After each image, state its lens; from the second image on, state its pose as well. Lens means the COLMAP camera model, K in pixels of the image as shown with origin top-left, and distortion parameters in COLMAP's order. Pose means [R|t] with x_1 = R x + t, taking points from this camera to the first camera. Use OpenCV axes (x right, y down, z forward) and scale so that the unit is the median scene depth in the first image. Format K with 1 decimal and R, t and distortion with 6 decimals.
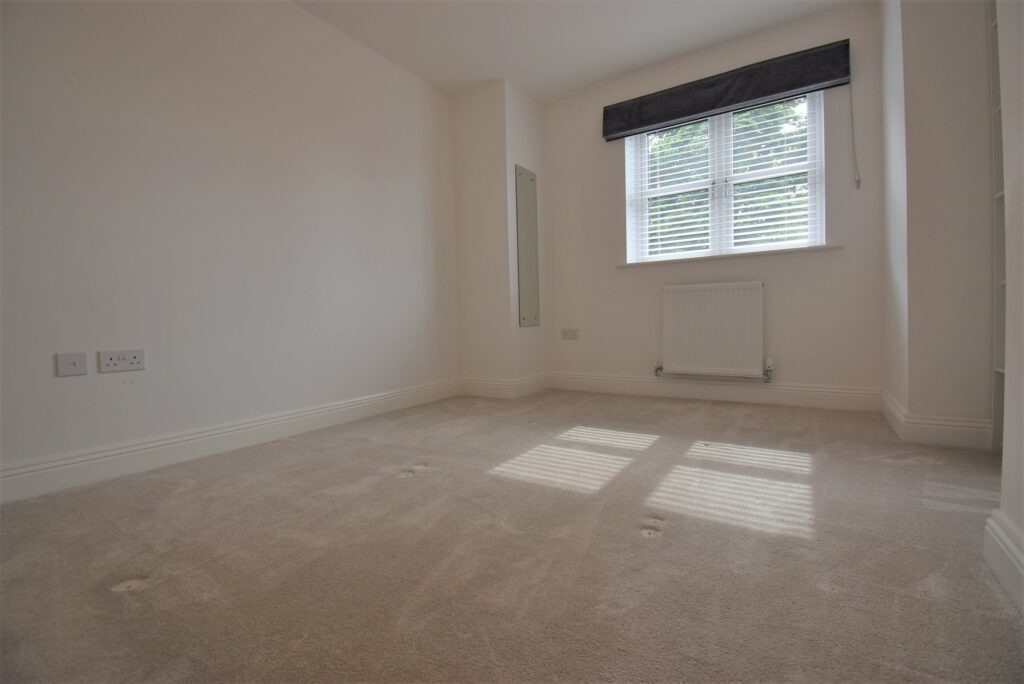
lens RADIAL K [[455.5, 0, 500.2], [0, 455.5, 339.5], [0, 0, 1]] dist [-0.002678, -0.000479]
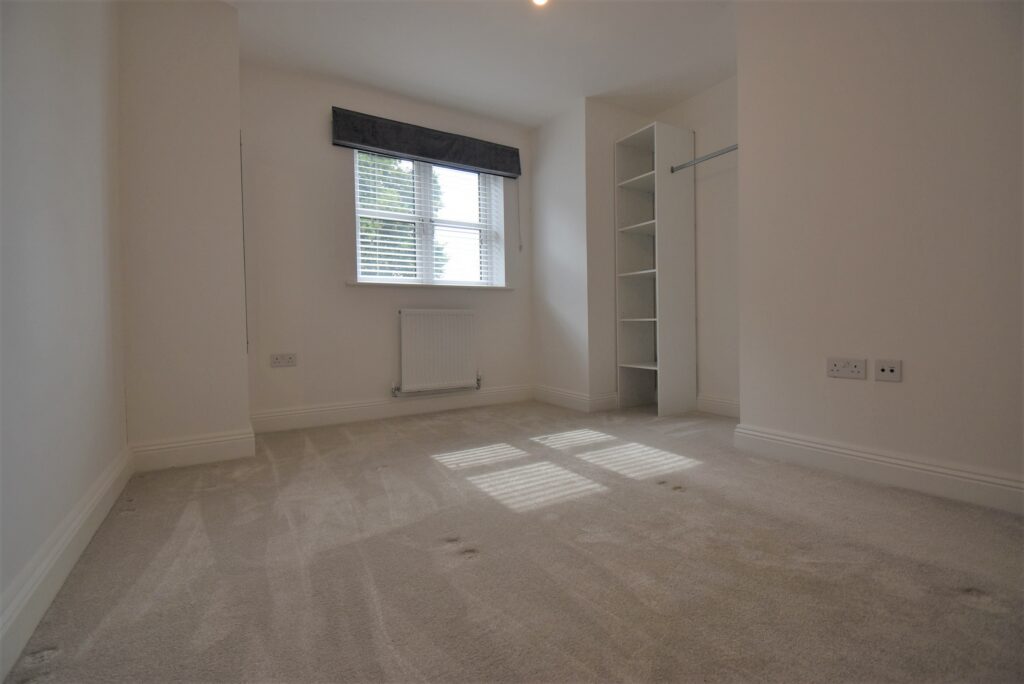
lens RADIAL K [[455.5, 0, 500.2], [0, 455.5, 339.5], [0, 0, 1]] dist [-0.002678, -0.000479]
pose [[0.424920, -0.009984, 0.905176, -0.530980], [0.050295, 0.998655, -0.012595, -0.024979], [-0.903833, 0.050878, 0.424851, 0.395508]]
